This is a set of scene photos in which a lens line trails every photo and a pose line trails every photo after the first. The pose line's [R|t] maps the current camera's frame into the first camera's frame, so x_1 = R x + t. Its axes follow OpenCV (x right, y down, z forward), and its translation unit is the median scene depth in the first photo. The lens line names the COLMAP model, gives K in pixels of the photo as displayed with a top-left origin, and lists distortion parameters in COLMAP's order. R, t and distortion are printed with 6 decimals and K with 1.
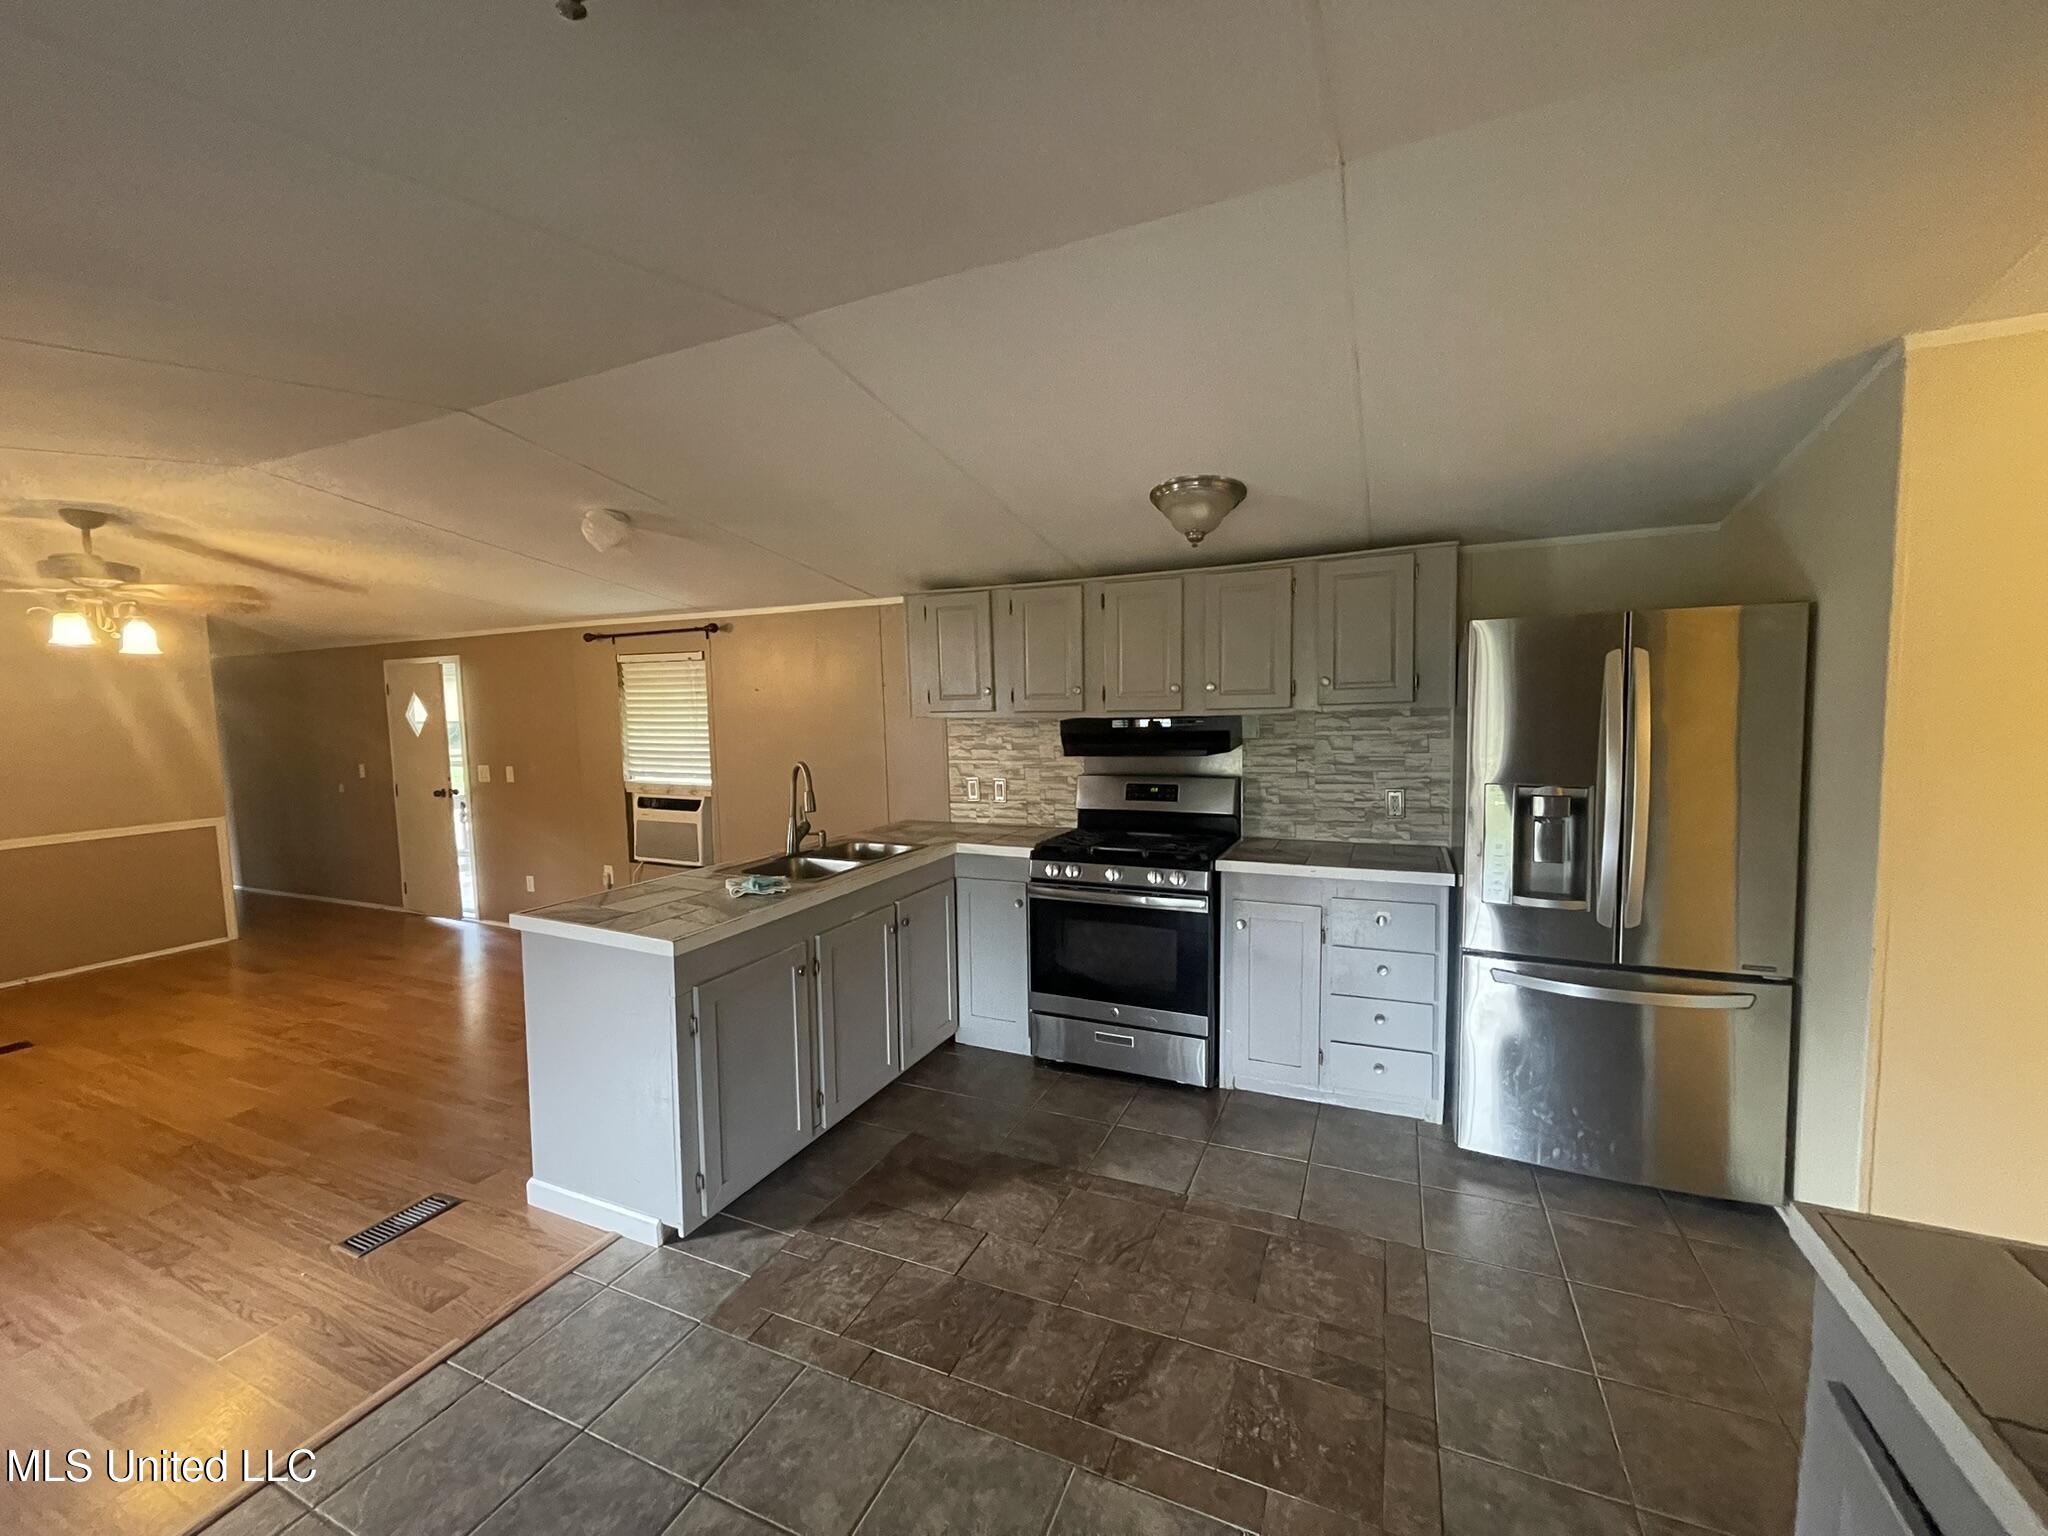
lens RADIAL K [[829.9, 0, 1026.4], [0, 829.9, 769.4], [0, 0, 1]] dist [-0.000605, -0.001095]
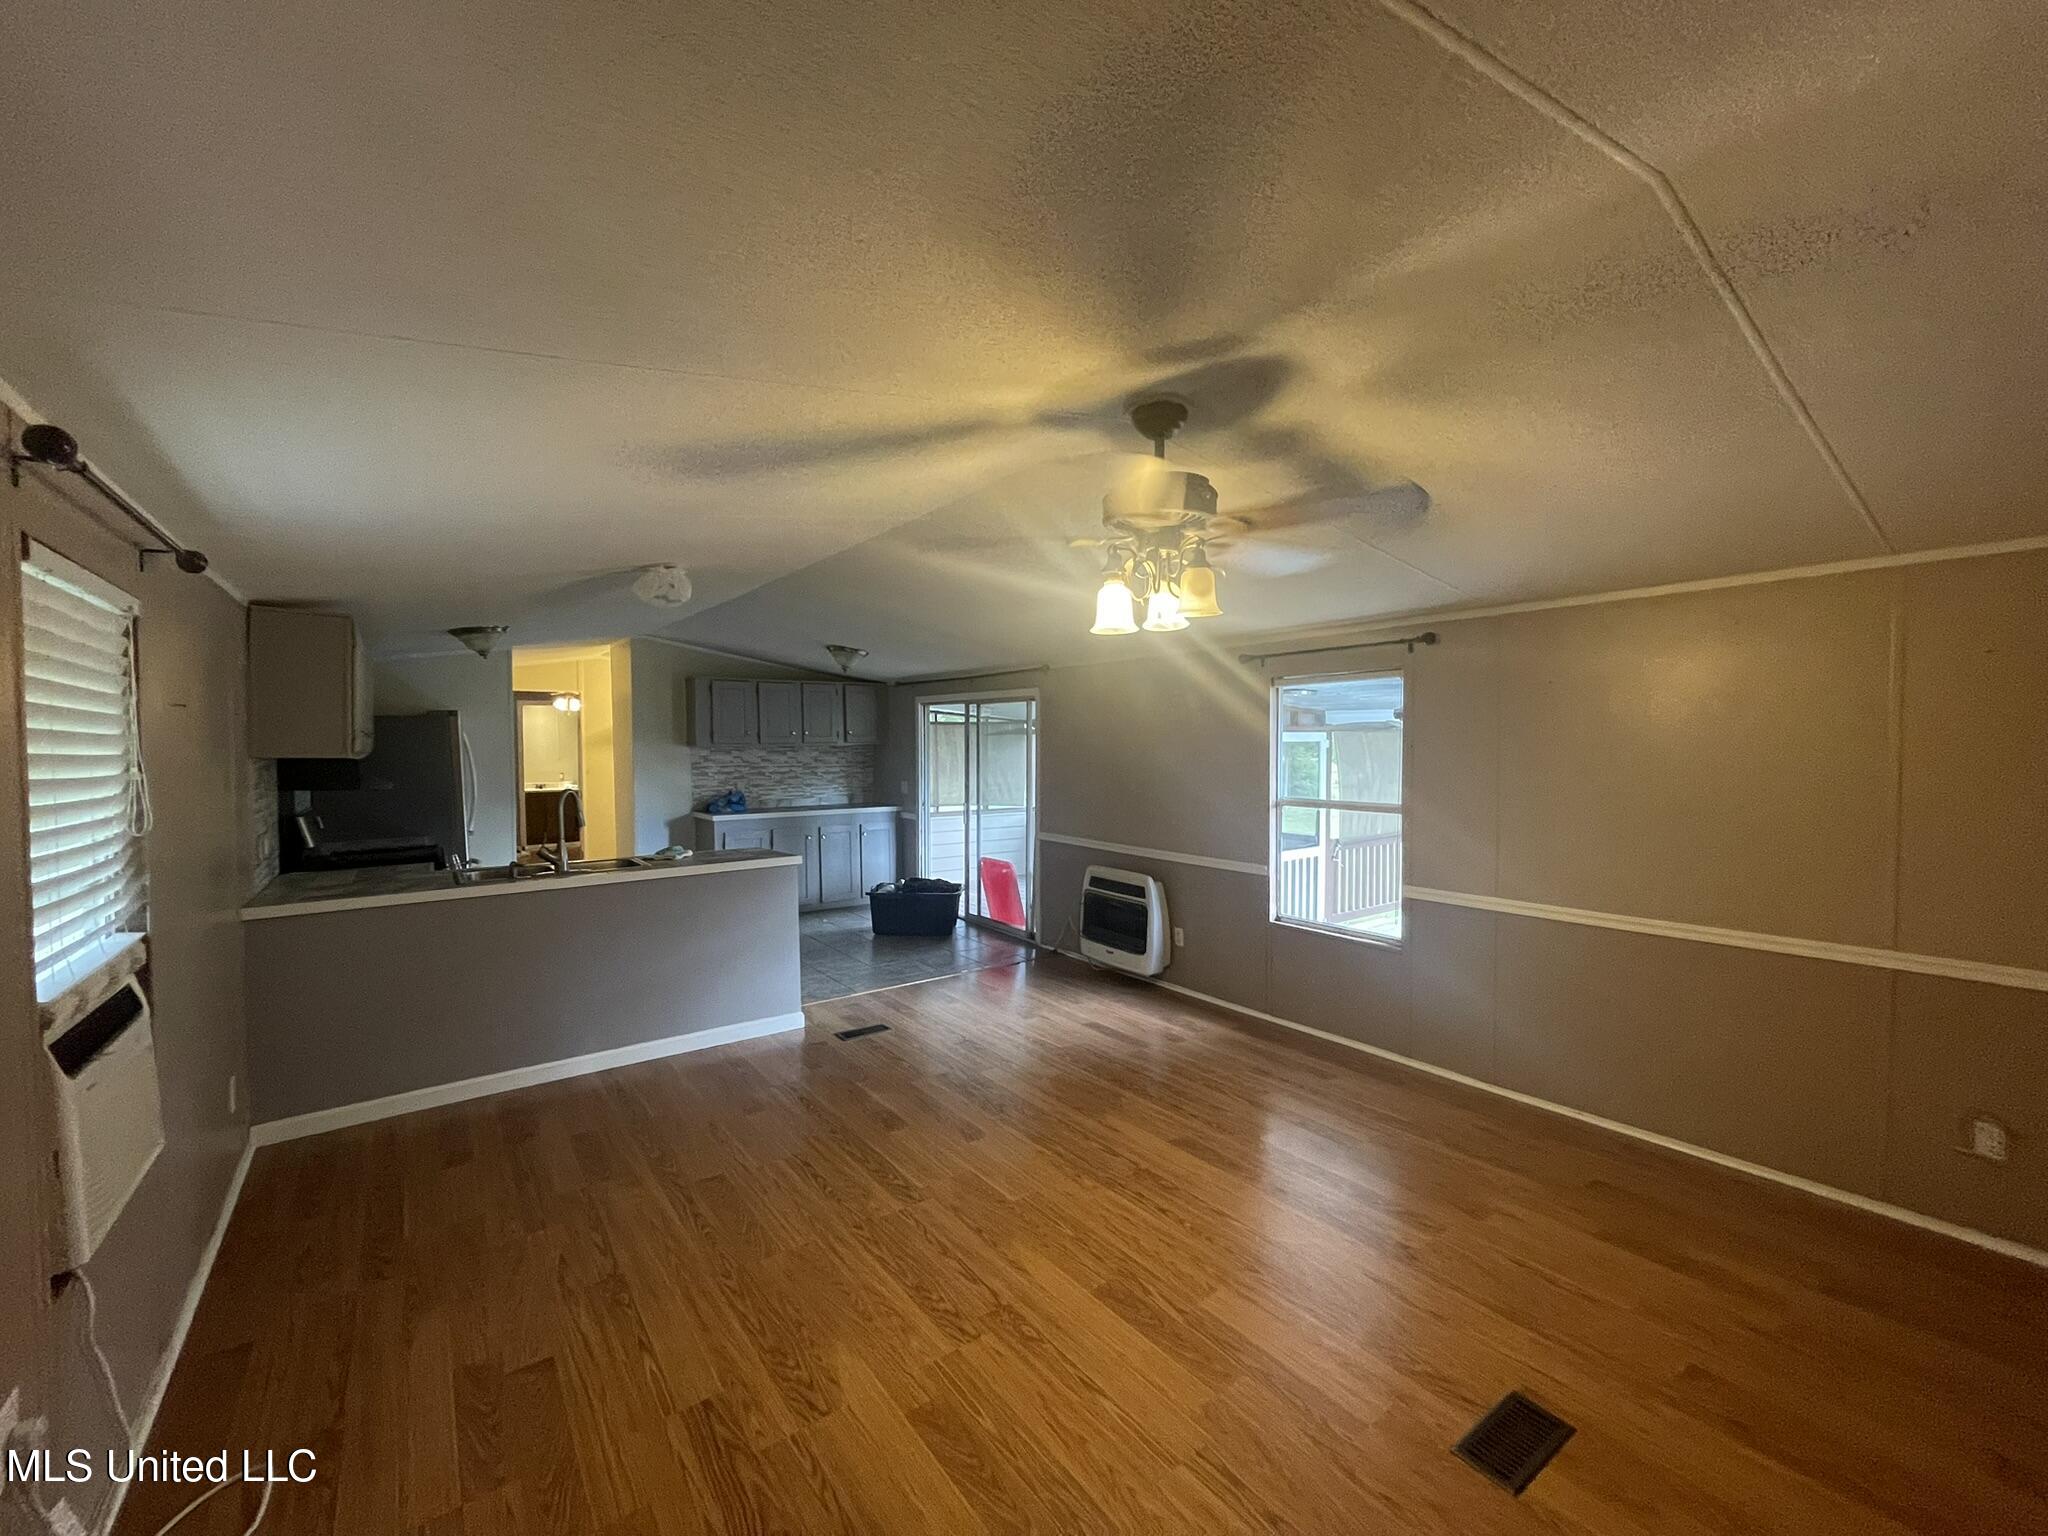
lens RADIAL K [[829.9, 0, 1020.4], [0, 829.9, 770.0], [0, 0, 1]] dist [-0.000605, -0.001095]
pose [[-0.872014, 0.007248, 0.489427, -1.122478], [0.059166, 0.994120, 0.090693, -0.086026], [-0.485892, 0.108043, -0.867315, 1.354731]]
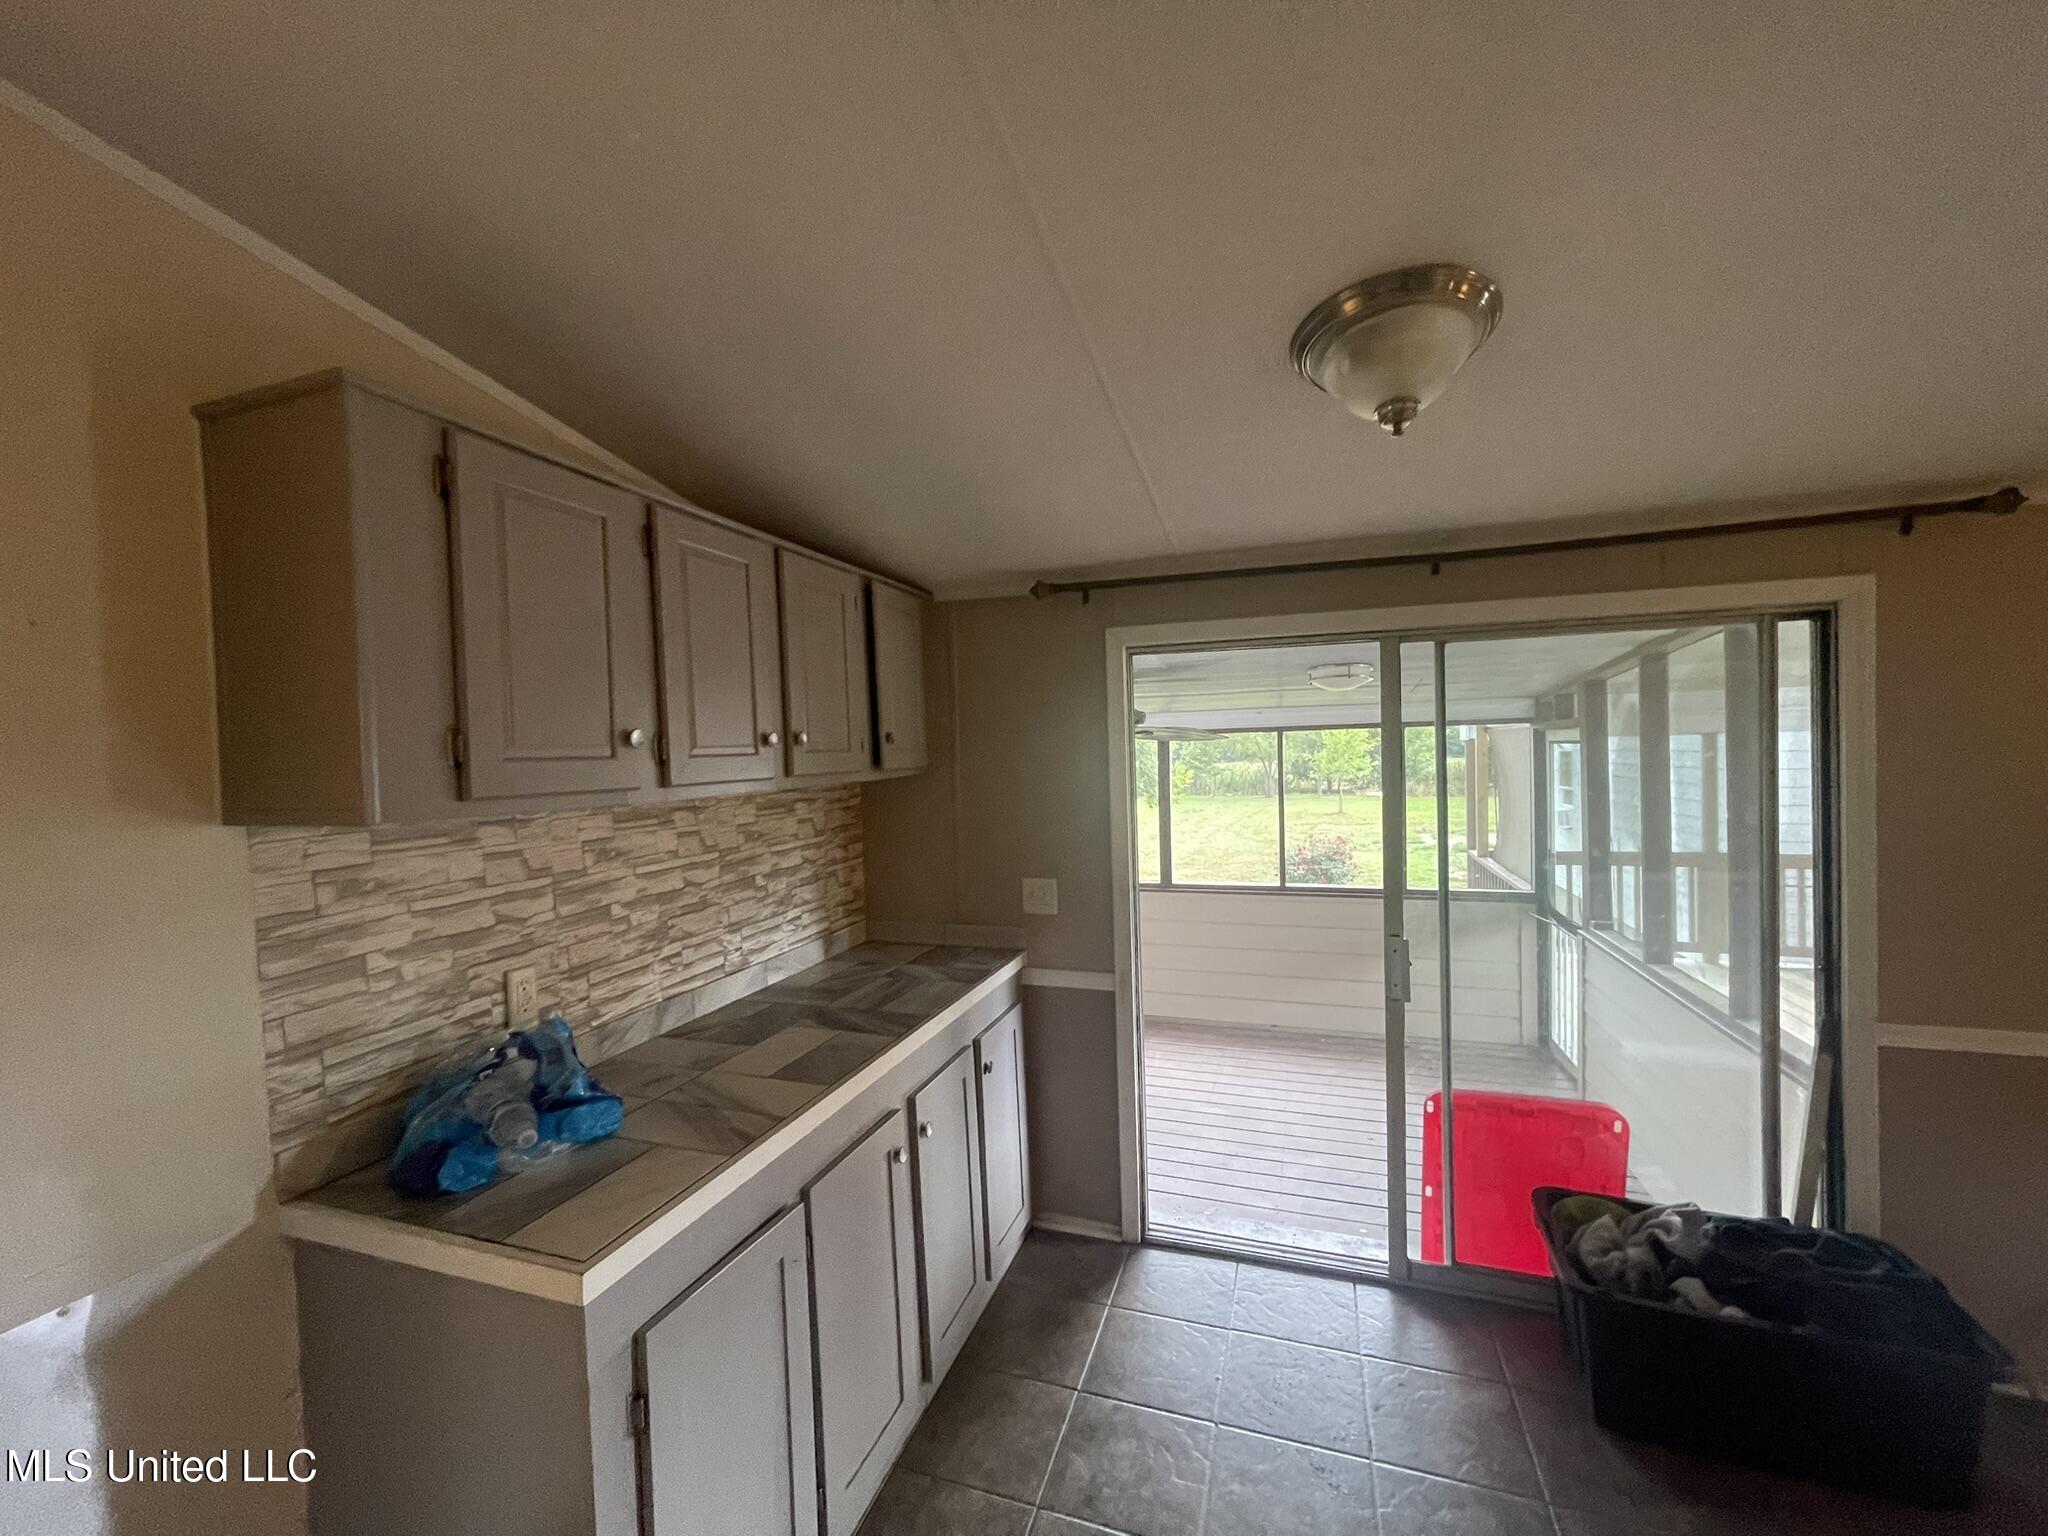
lens RADIAL K [[829.9, 0, 1018.0], [0, 829.9, 777.8], [0, 0, 1]] dist [-0.000605, -0.001095]
pose [[-0.994936, 0.055893, -0.083532, 0.102760], [0.046636, 0.992955, 0.108933, -0.053867], [0.089032, 0.104486, -0.990533, 0.478719]]
